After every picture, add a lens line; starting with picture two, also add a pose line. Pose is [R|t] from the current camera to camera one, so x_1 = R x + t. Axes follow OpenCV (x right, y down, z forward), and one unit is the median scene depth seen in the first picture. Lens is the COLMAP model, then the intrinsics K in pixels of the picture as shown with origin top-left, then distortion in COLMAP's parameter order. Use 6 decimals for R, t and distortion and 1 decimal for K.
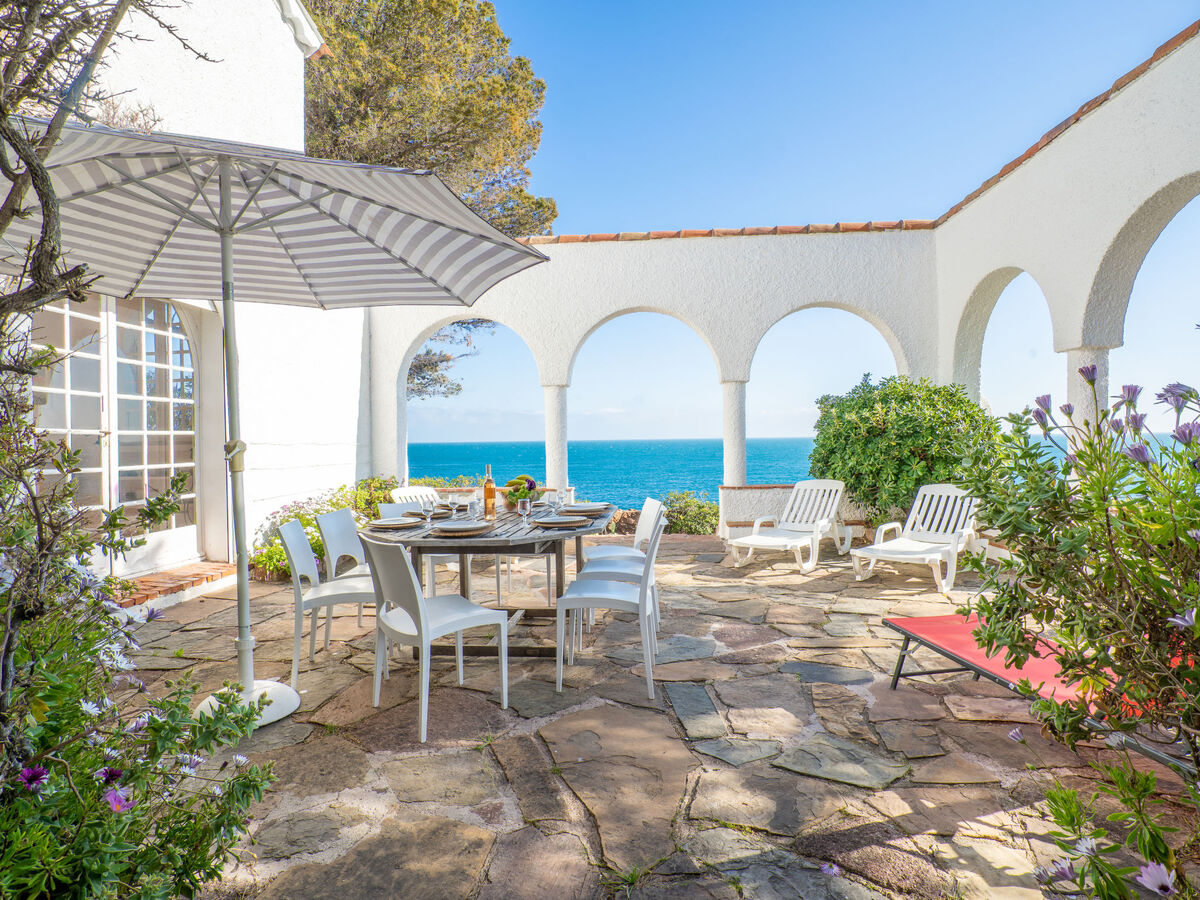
lens RADIAL K [[637.3, 0, 597.6], [0, 637.3, 447.6], [0, 0, 1]] dist [-0.024741, 0.001902]
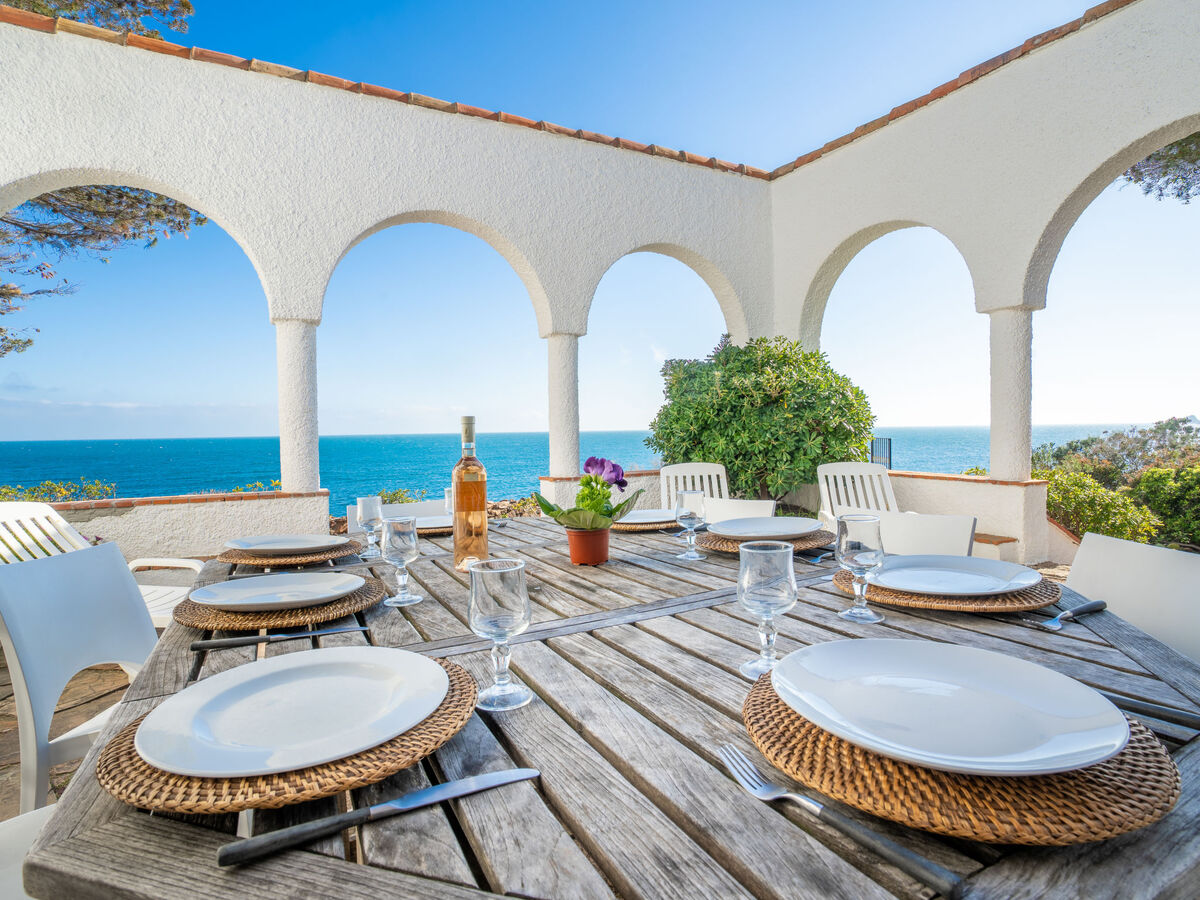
lens RADIAL K [[637.3, 0, 598.7], [0, 637.3, 445.5], [0, 0, 1]] dist [-0.024741, 0.001902]
pose [[0.844422, -0.011117, 0.535563, -0.158802], [0.008573, 0.999937, 0.007240, 0.020752], [-0.535610, -0.001522, 0.844464, 0.369099]]
